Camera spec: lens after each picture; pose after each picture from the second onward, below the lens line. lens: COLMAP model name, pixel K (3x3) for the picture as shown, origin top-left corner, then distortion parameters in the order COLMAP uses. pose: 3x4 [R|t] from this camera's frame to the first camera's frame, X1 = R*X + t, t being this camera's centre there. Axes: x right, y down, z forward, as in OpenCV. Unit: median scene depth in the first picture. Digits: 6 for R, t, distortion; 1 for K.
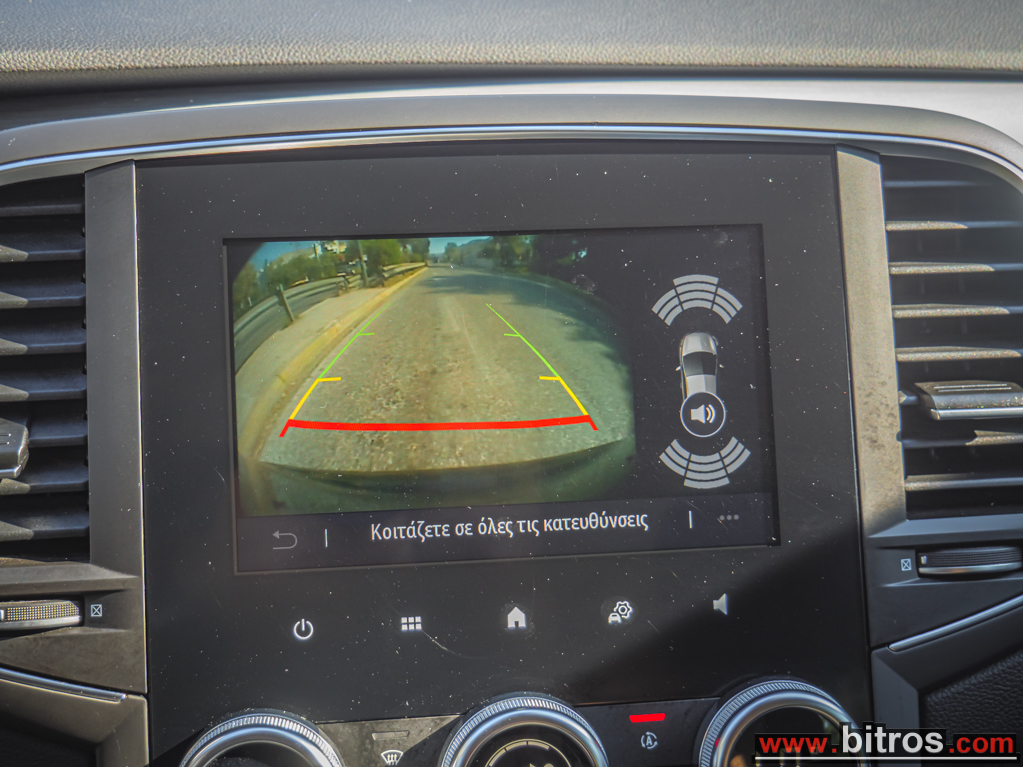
lens RADIAL K [[1417.0, 0, 500.3], [0, 1417.0, 384.9], [0, 0, 1]] dist [0.022780, 0.000000]
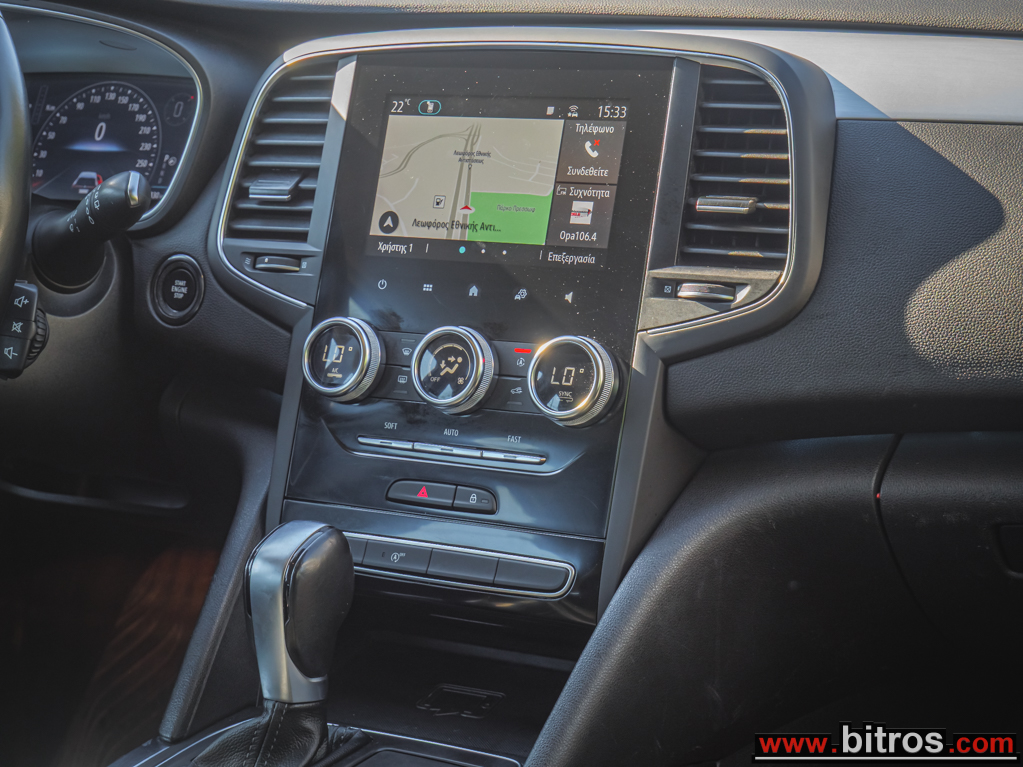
lens RADIAL K [[2145.2, 0, 484.4], [0, 2145.2, 389.7], [0, 0, 1]] dist [0.035554, 0.000000]
pose [[0.796465, 0.112162, -0.594191, 1.715048], [-0.160856, 0.986540, -0.029390, 0.367142], [0.582896, 0.118987, 0.803787, -1.281857]]
